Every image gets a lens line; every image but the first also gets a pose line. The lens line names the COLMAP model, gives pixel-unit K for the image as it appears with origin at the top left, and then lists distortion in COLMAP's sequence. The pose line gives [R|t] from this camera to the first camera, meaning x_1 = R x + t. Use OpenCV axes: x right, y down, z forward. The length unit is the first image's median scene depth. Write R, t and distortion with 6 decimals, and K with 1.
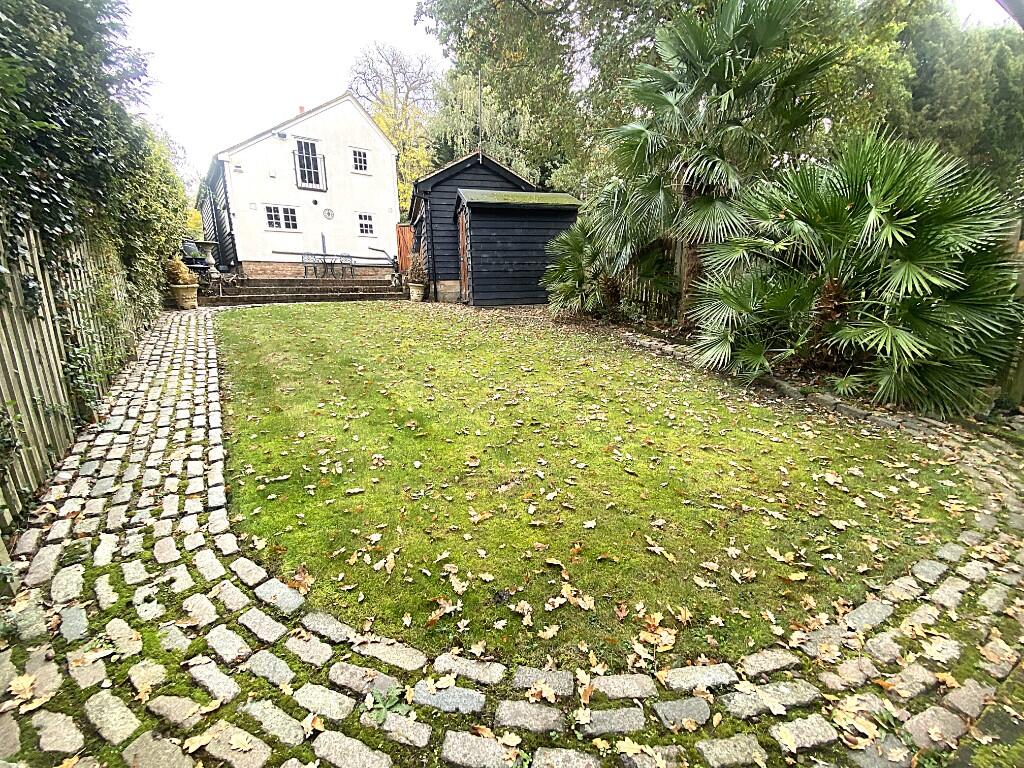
lens RADIAL K [[426.6, 0, 514.7], [0, 426.6, 376.0], [0, 0, 1]] dist [-0.005069, -0.000604]
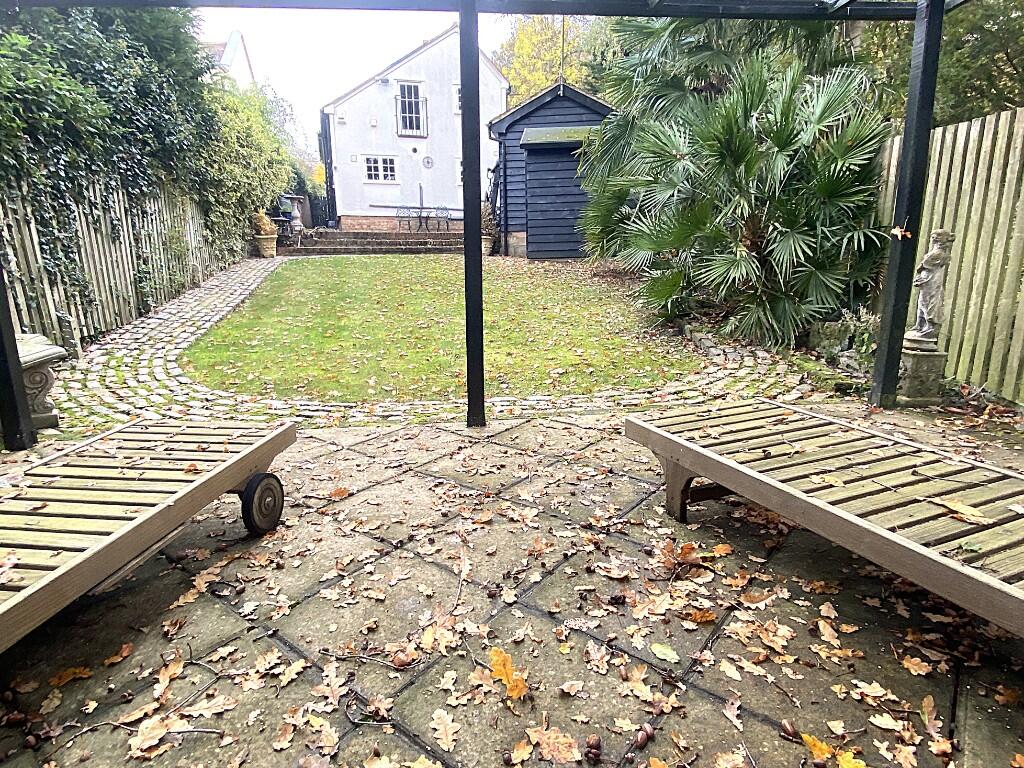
lens RADIAL K [[593.5, 0, 510.8], [0, 593.5, 386.9], [0, 0, 1]] dist [0.007094, -0.001017]
pose [[0.927559, 0.083166, -0.364305, 0.308339], [-0.076579, 0.996533, 0.032518, 0.059626], [0.365746, -0.002264, 0.930712, -0.161978]]
